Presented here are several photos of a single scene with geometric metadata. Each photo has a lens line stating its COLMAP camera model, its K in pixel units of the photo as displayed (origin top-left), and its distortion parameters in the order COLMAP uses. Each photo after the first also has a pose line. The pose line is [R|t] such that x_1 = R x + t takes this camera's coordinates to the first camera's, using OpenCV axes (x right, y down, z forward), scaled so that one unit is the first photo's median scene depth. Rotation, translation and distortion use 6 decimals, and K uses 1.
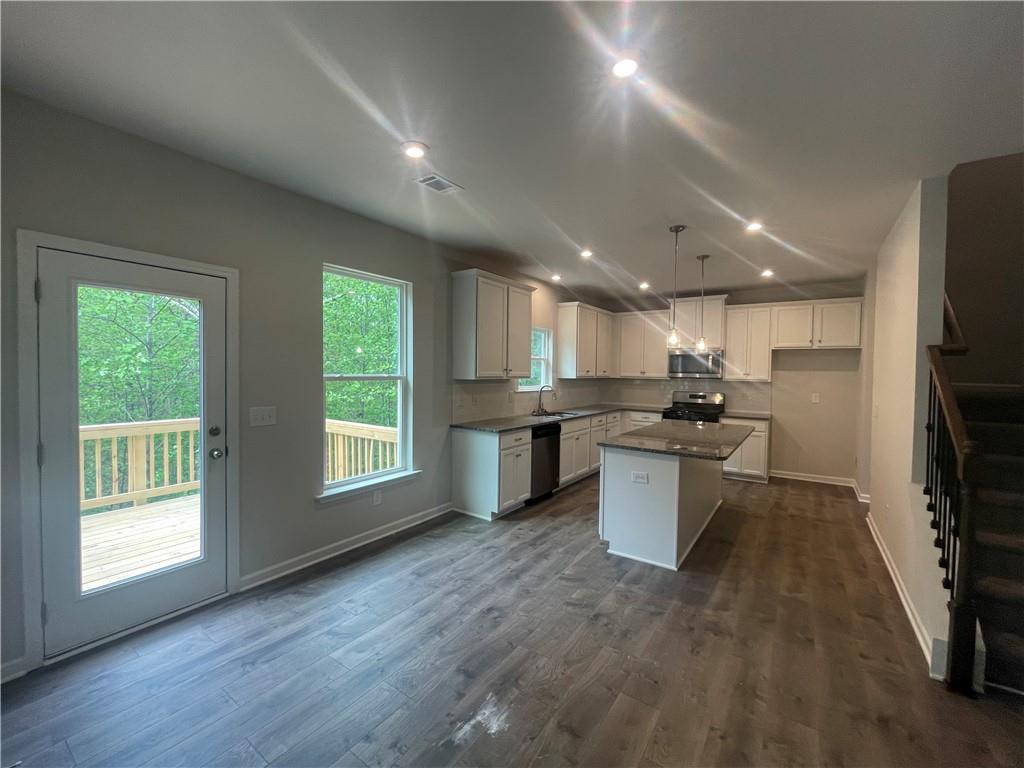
lens RADIAL K [[419.2, 0, 513.4], [0, 419.2, 383.9], [0, 0, 1]] dist [-0.003300, -0.000285]
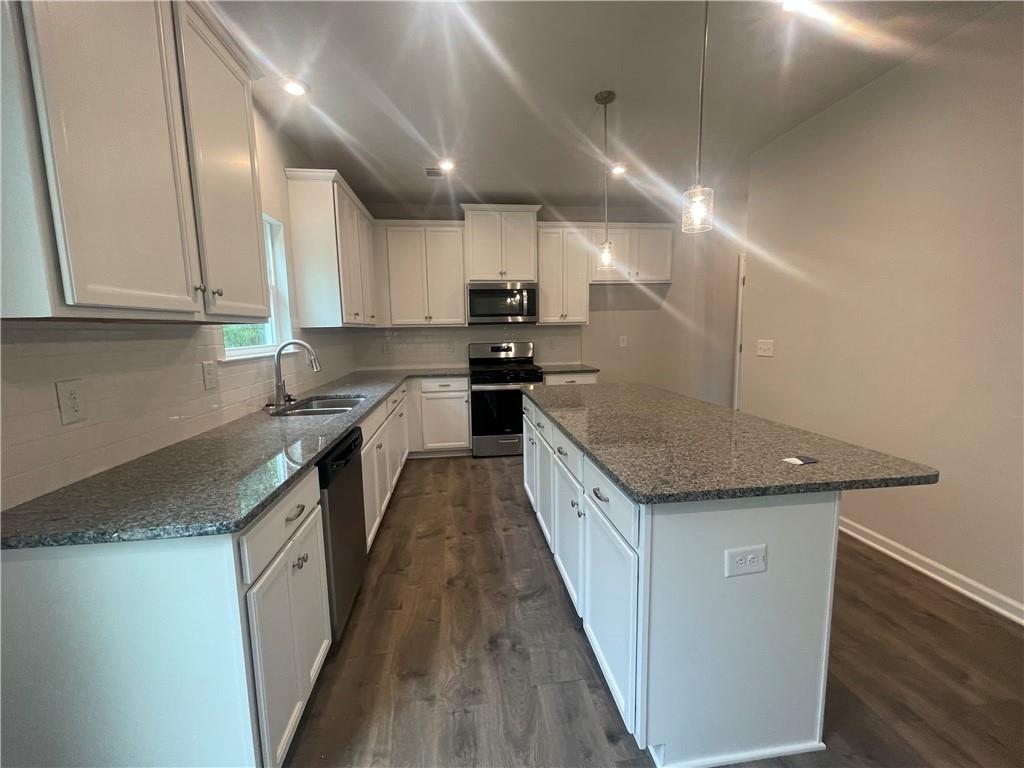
lens RADIAL K [[419.2, 0, 507.3], [0, 419.2, 382.8], [0, 0, 1]] dist [-0.003300, -0.000285]
pose [[0.749683, -0.113168, 0.652050, -0.063482], [0.052505, 0.992336, 0.111860, 0.011905], [-0.659712, -0.049624, 0.749879, 0.697811]]
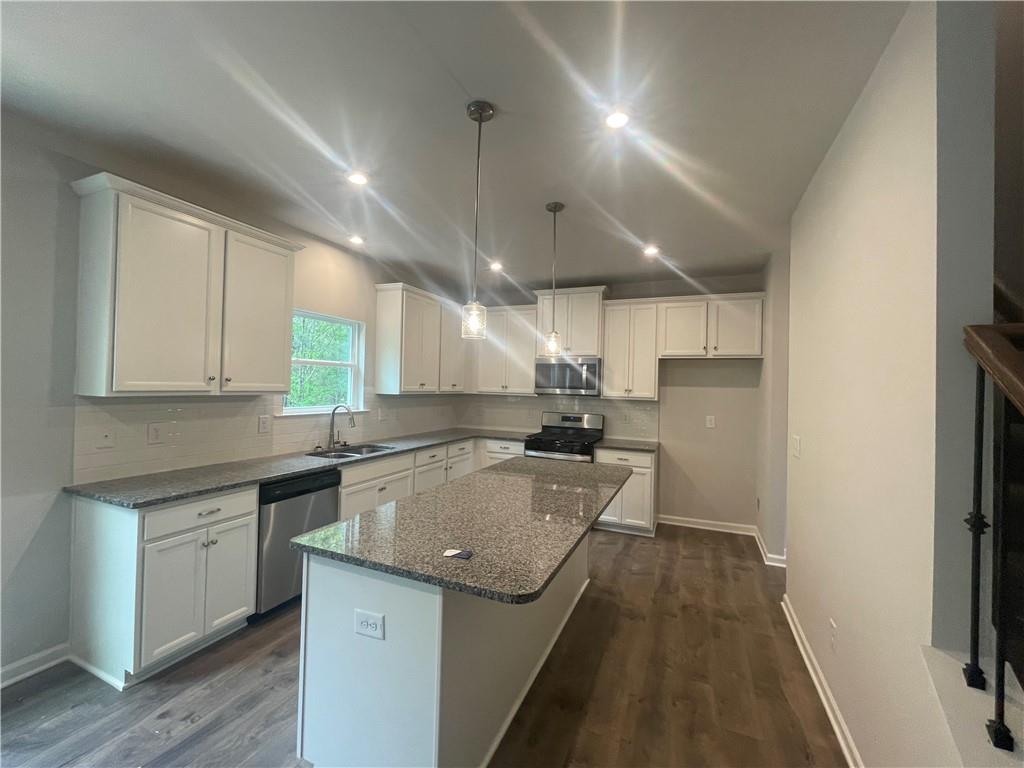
lens RADIAL K [[419.2, 0, 514.1], [0, 419.2, 384.9], [0, 0, 1]] dist [-0.003300, -0.000285]
pose [[0.979679, 0.011007, 0.200268, 0.288369], [-0.004606, 0.999464, -0.032400, -0.010830], [-0.200517, 0.030820, 0.979205, 0.427785]]
